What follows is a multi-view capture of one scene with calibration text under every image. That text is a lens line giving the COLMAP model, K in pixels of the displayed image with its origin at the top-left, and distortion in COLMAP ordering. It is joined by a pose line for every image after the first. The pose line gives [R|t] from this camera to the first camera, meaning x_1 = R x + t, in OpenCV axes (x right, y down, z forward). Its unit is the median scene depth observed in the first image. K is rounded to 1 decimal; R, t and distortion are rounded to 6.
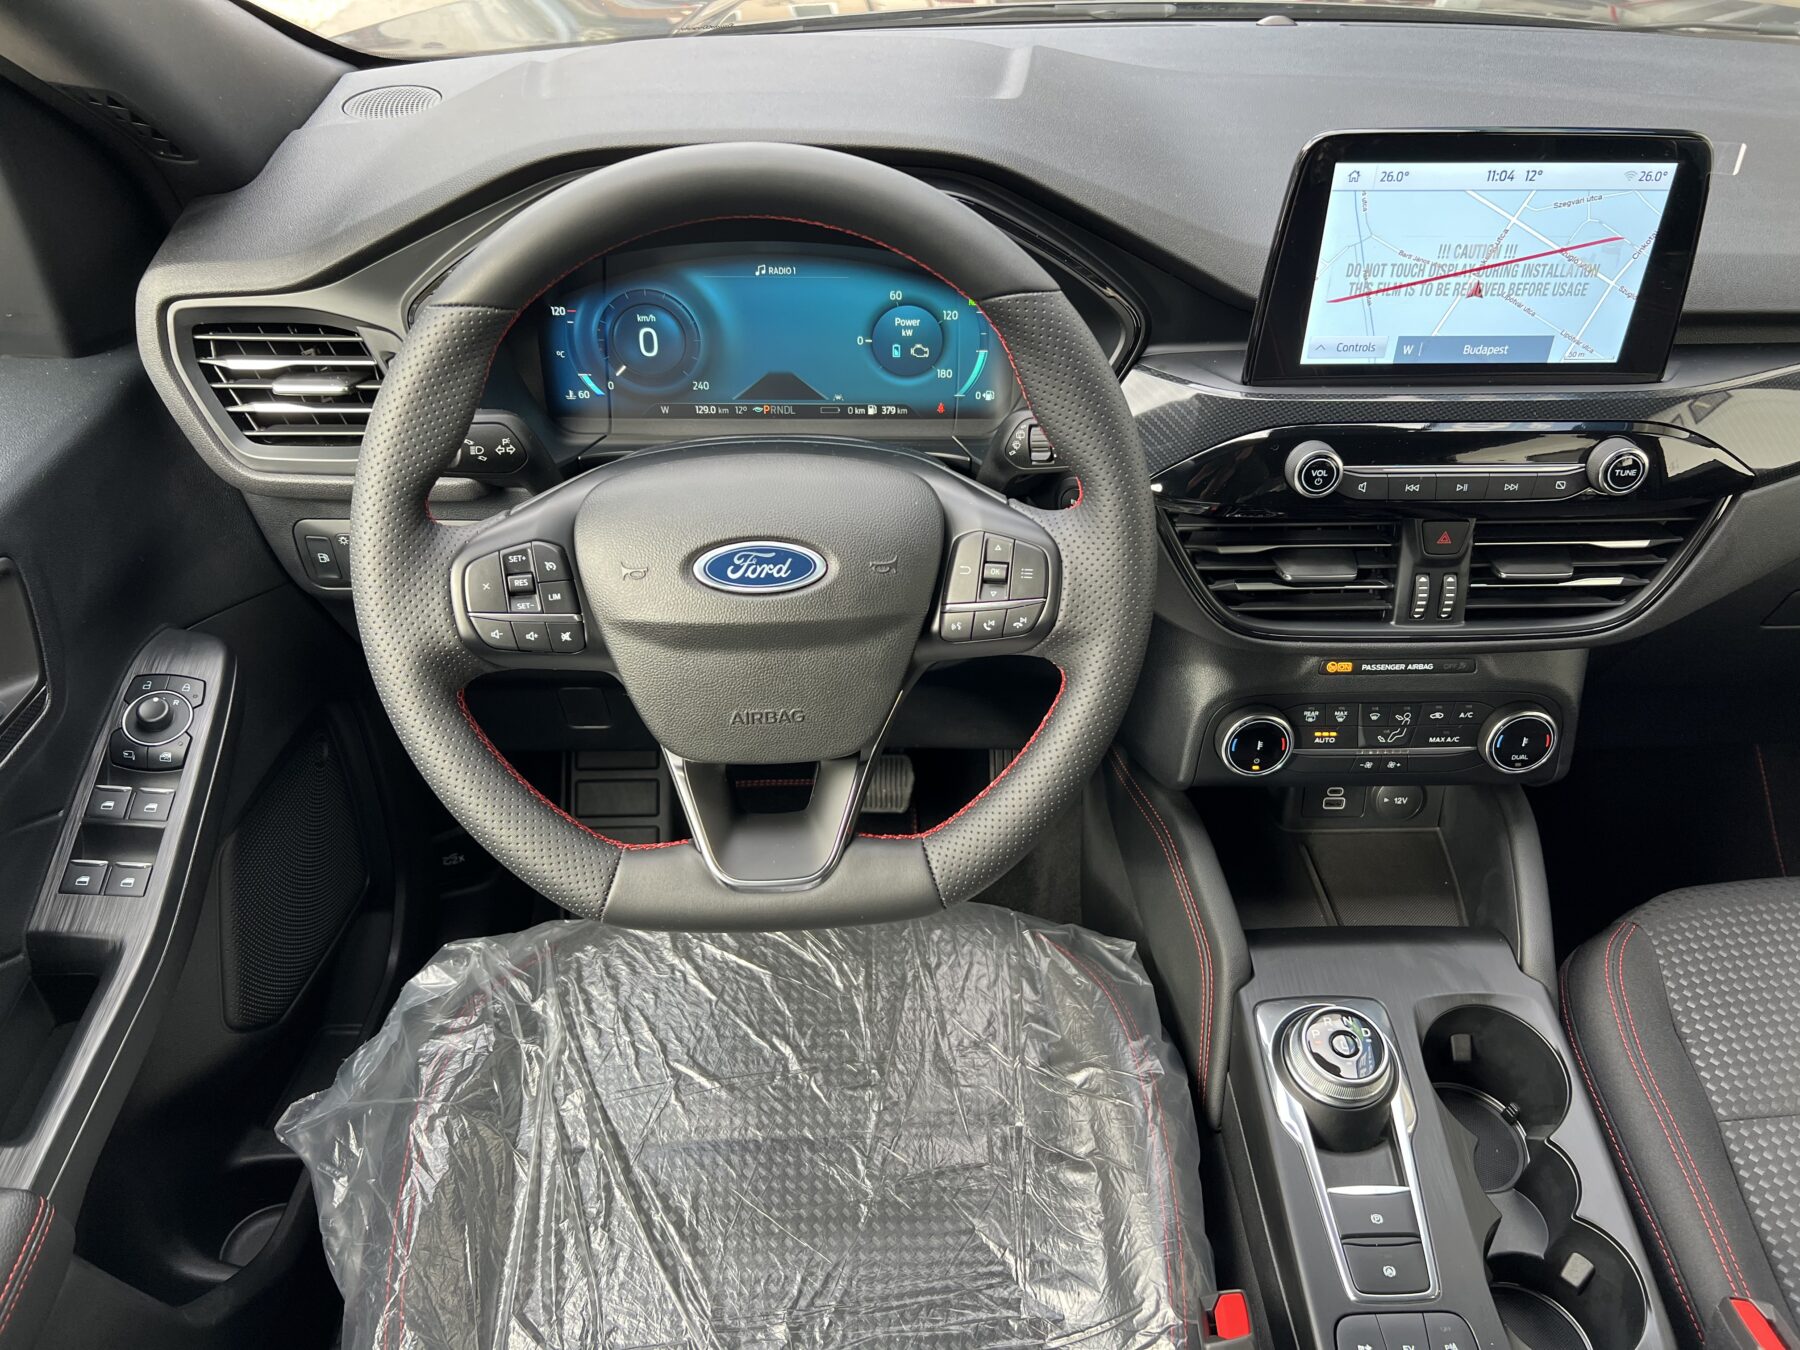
lens RADIAL K [[1374.3, 0, 919.2], [0, 1374.3, 683.0], [0, 0, 1]] dist [0.068683, -0.130167]
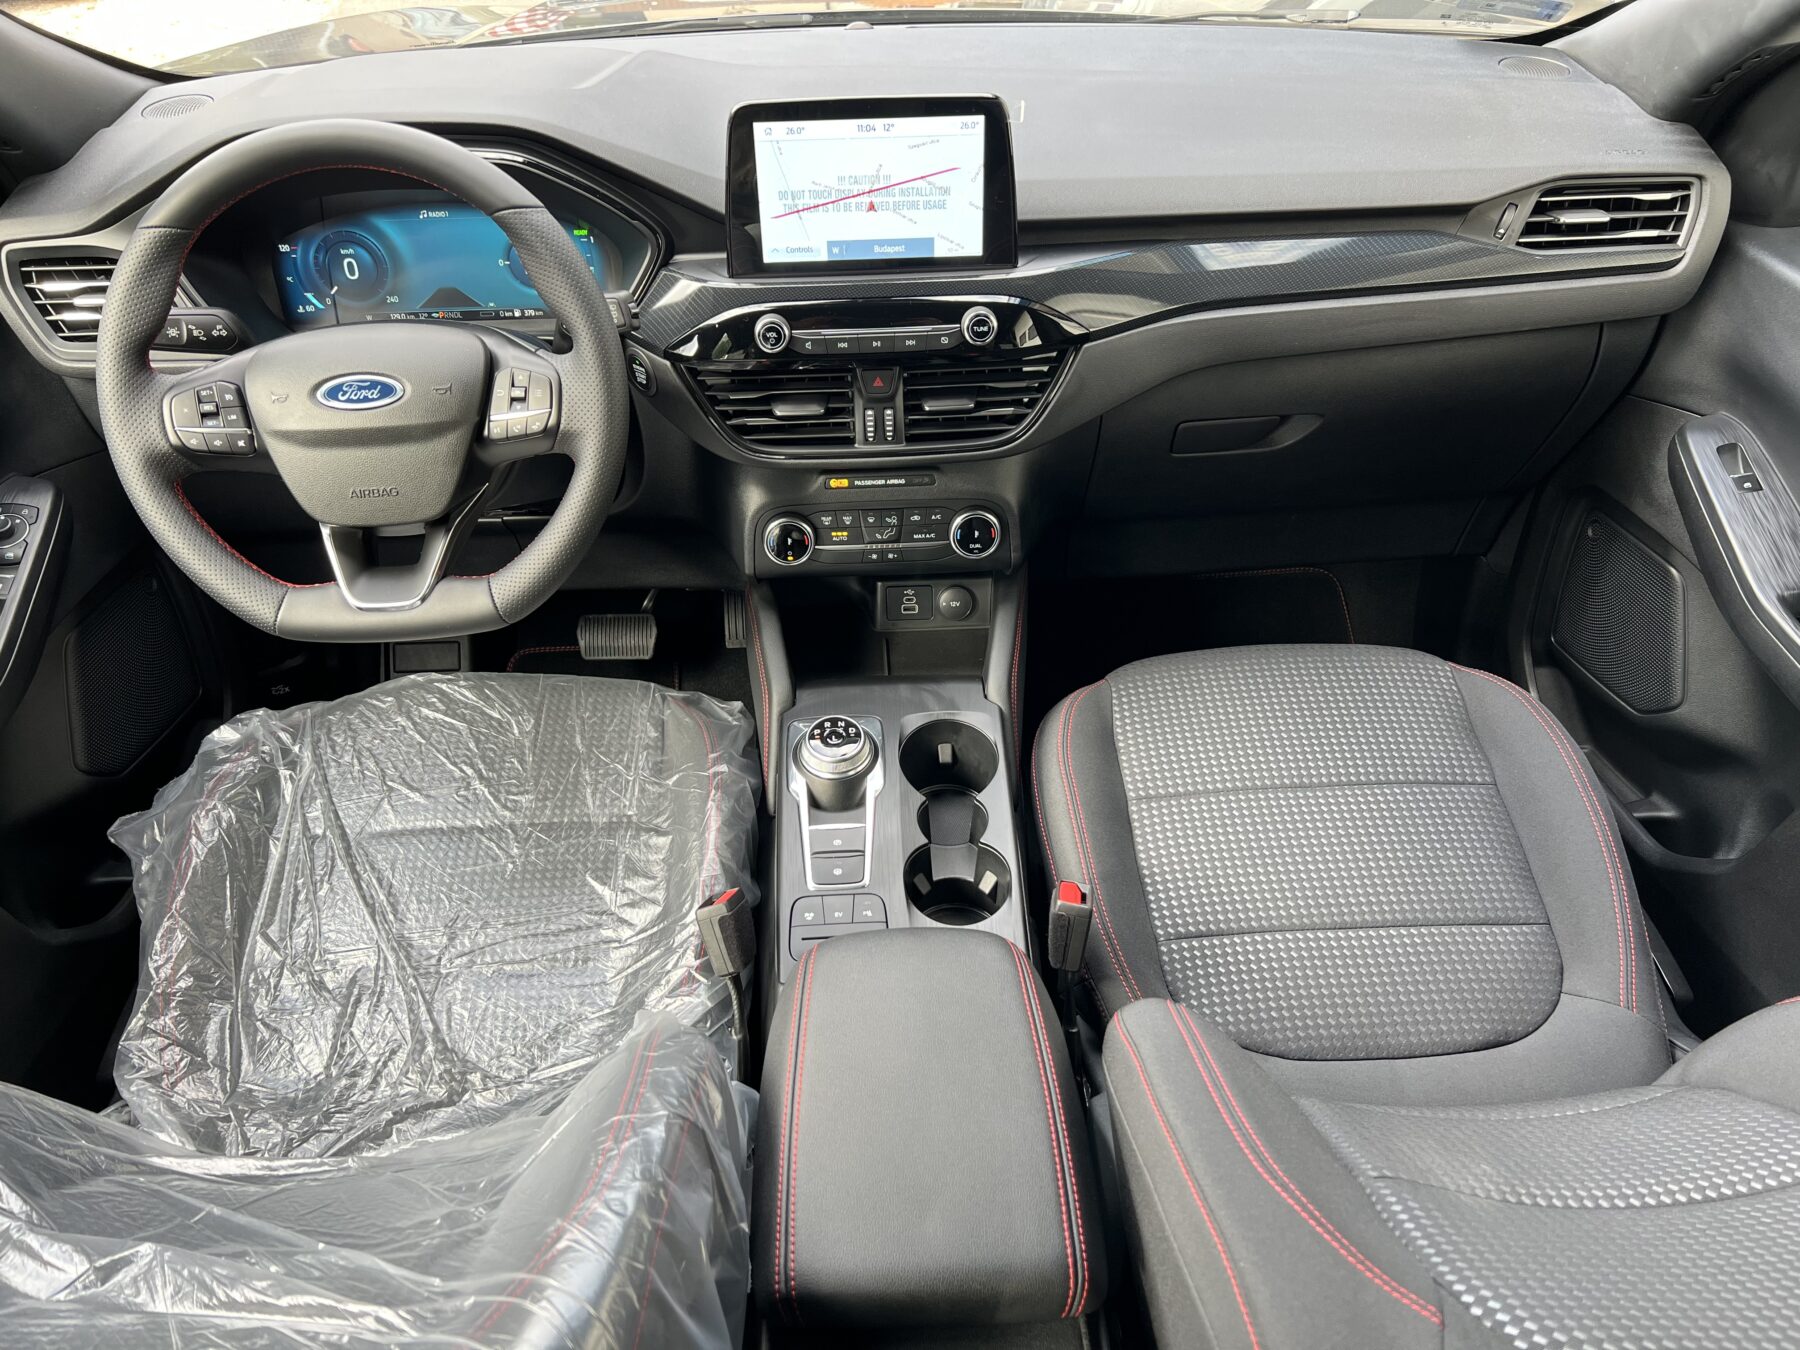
lens RADIAL K [[1374.1, 0, 905.3], [0, 1374.1, 689.7], [0, 0, 1]] dist [0.058815, -0.063369]
pose [[0.999363, -0.027157, -0.023139, 0.417982], [0.027137, 0.999631, -0.001190, 0.214250], [0.023163, 0.000561, 0.999732, -0.434386]]
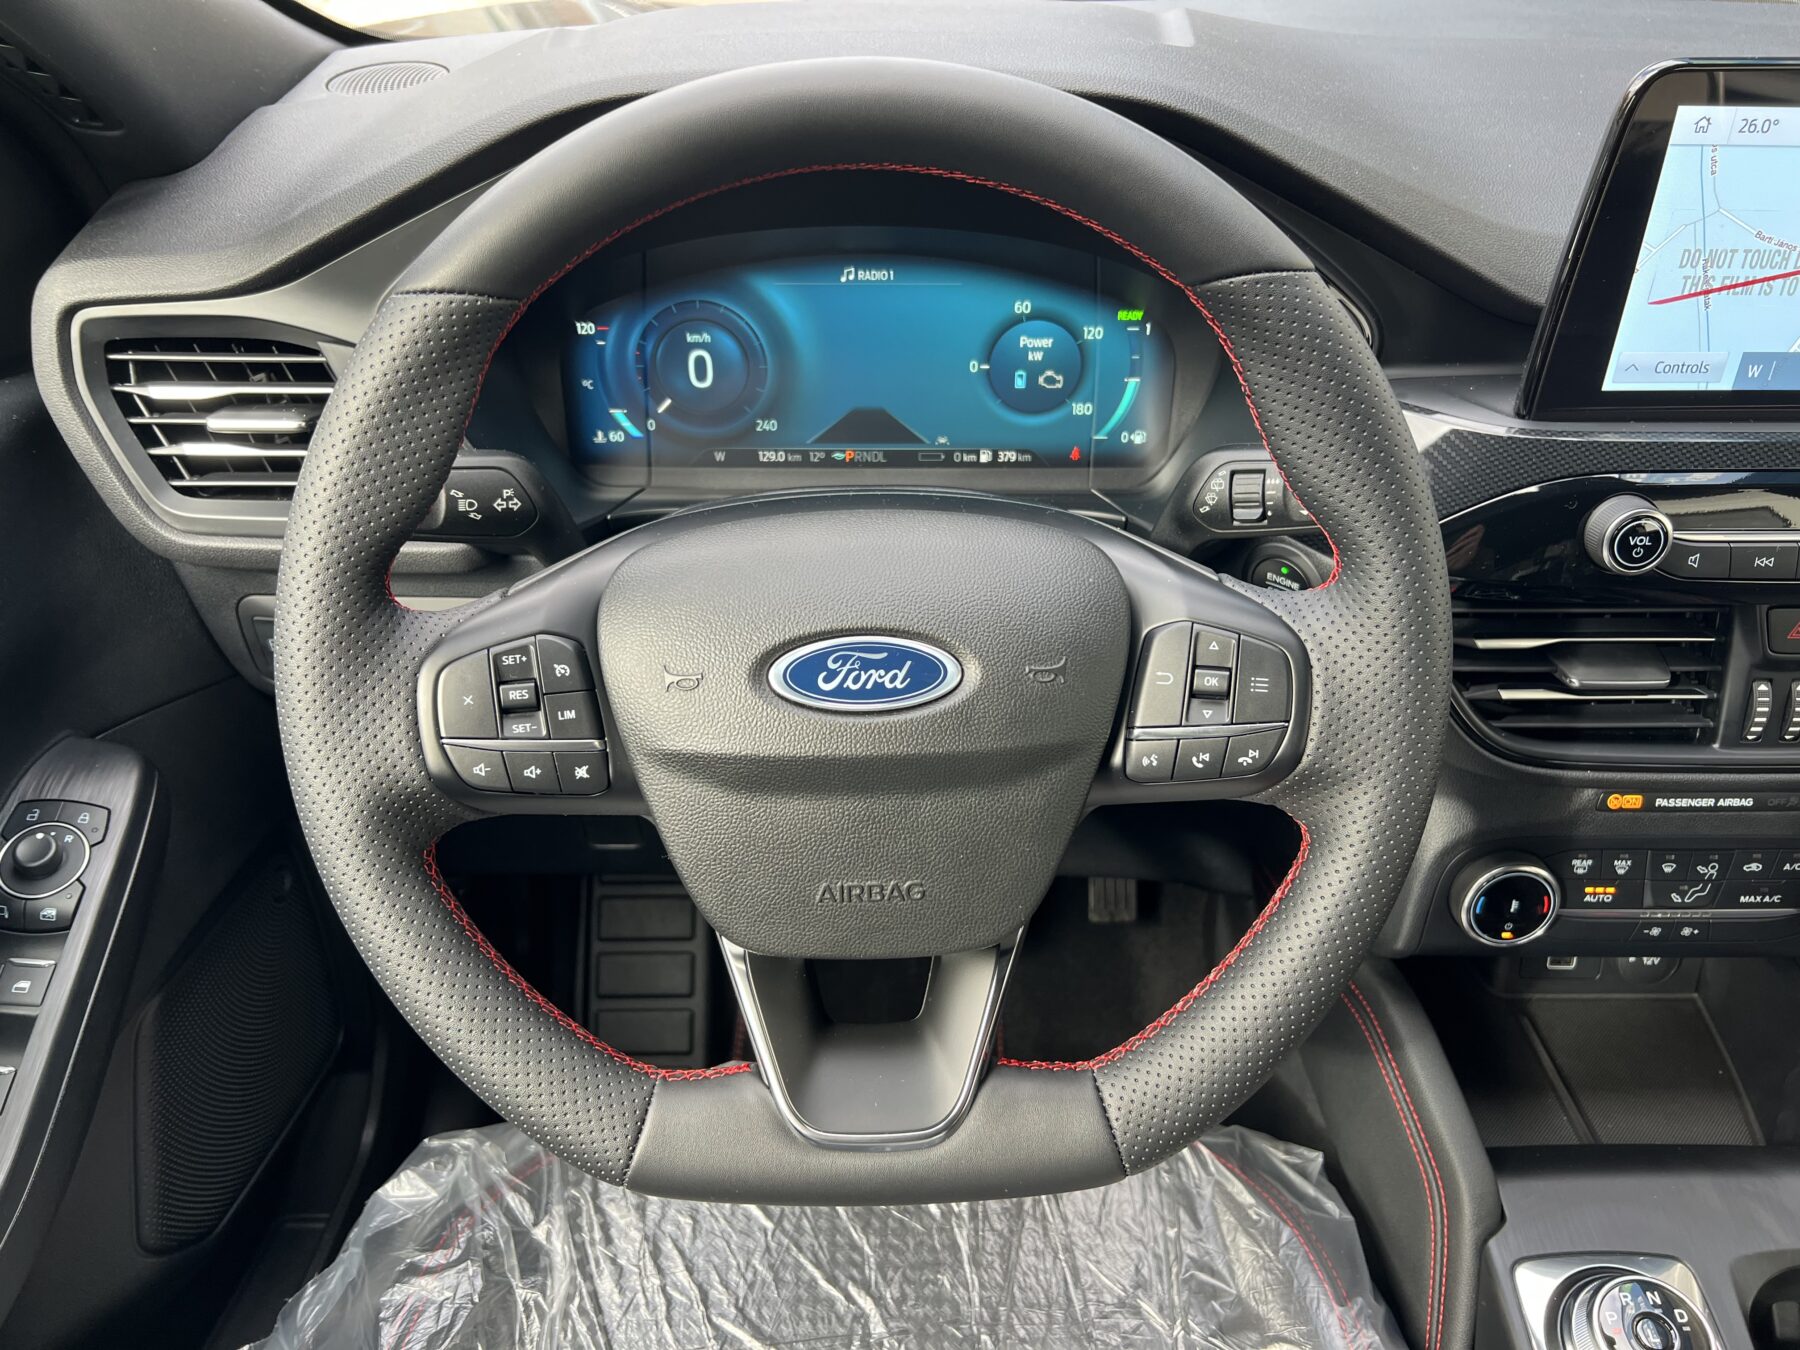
lens RADIAL K [[1376.5, 0, 900.0], [0, 1376.5, 675.0], [0, 0, 1]] dist [0.039738, -0.059642]
pose [[0.999387, 0.007436, -0.034214, -0.060340], [-0.009200, 0.998621, -0.051680, -0.038991], [0.033783, 0.051963, 0.998077, 0.257277]]
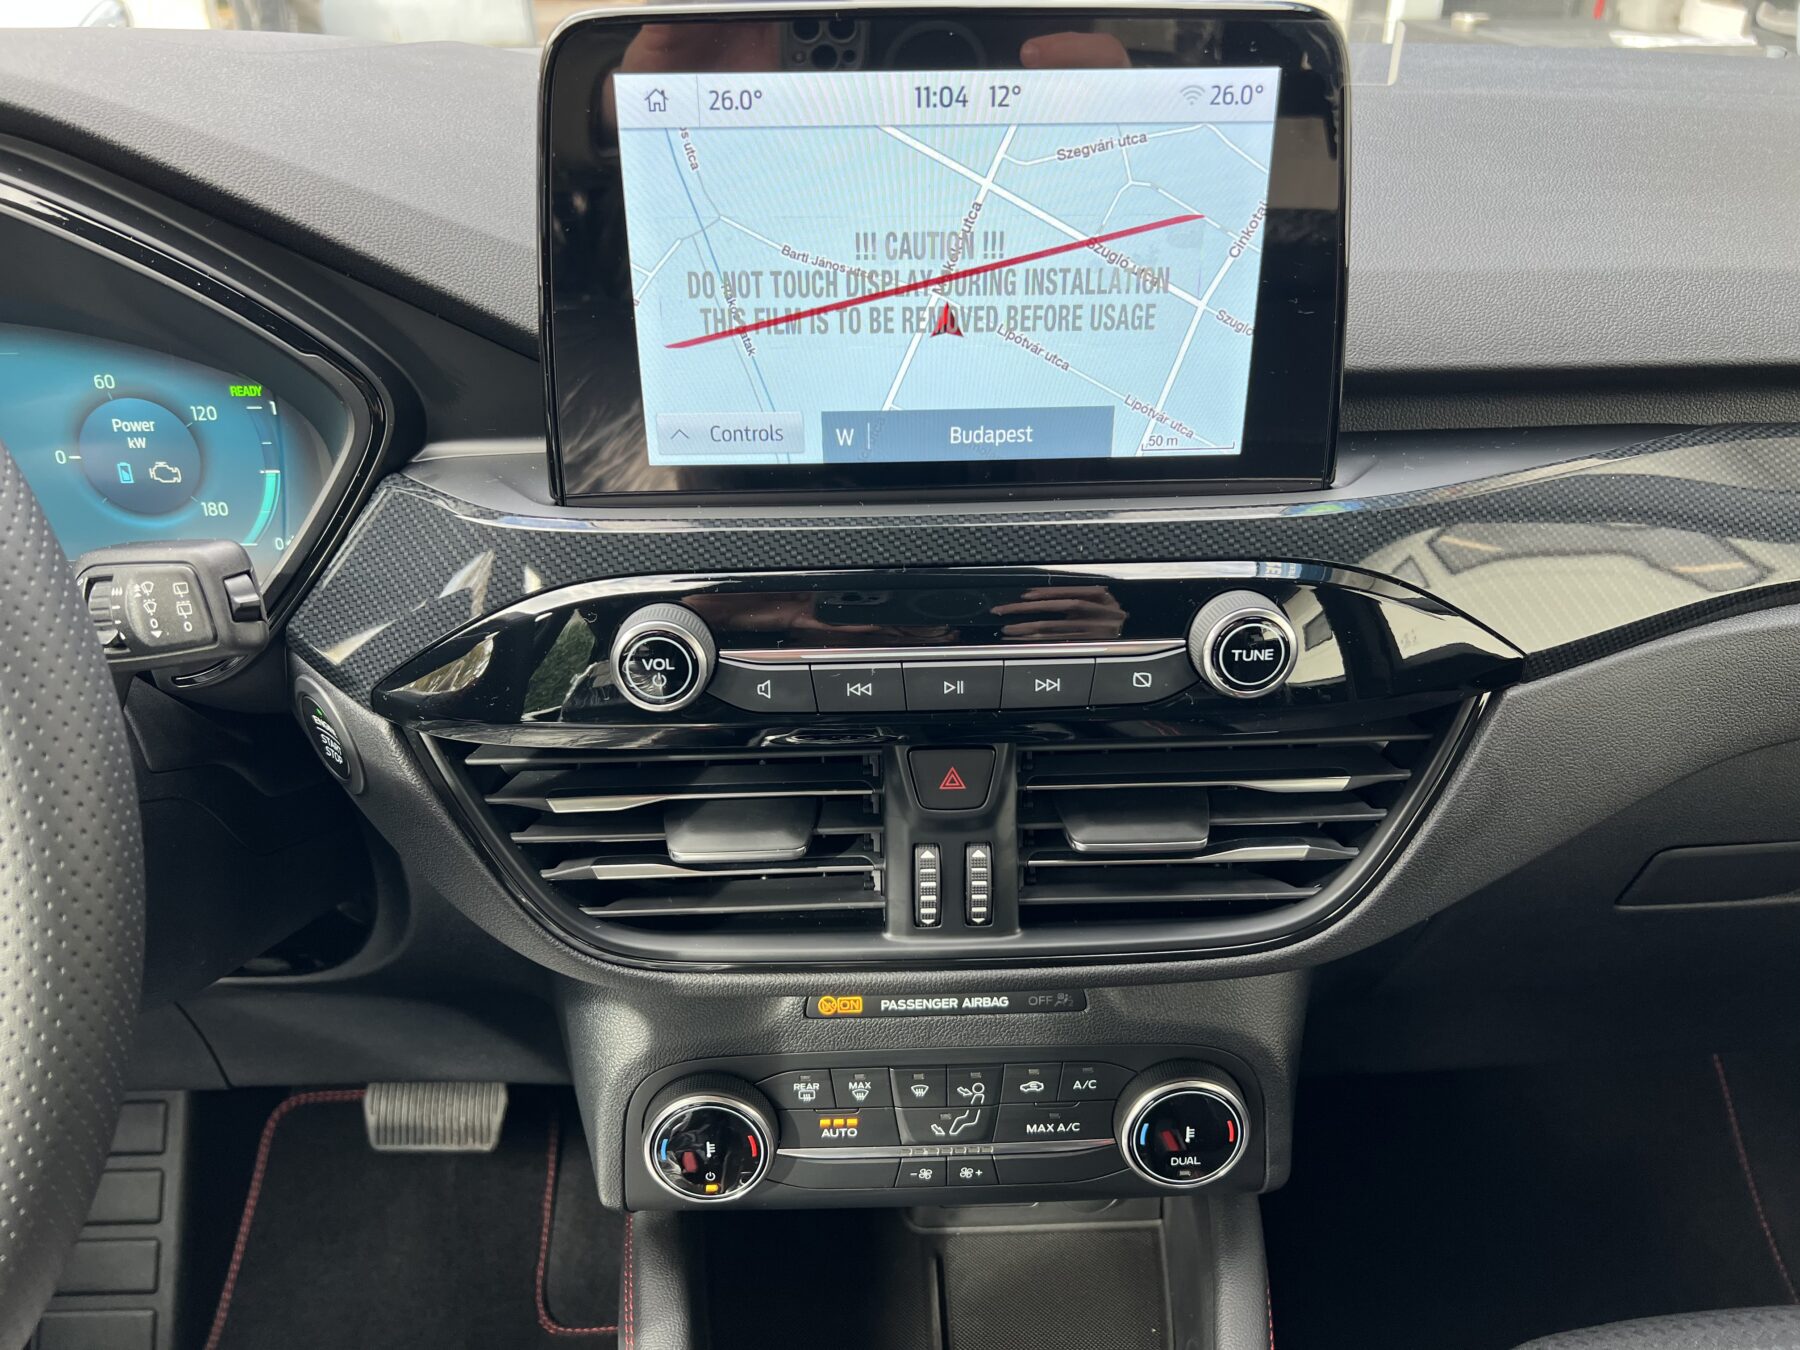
lens RADIAL K [[1374.3, 0, 919.2], [0, 1374.3, 683.0], [0, 0, 1]] dist [0.068683, -0.130167]
pose [[0.999806, -0.016273, -0.011086, 0.360188], [0.014565, 0.990077, -0.139766, -0.065137], [0.013250, 0.139577, 0.990123, 0.449543]]
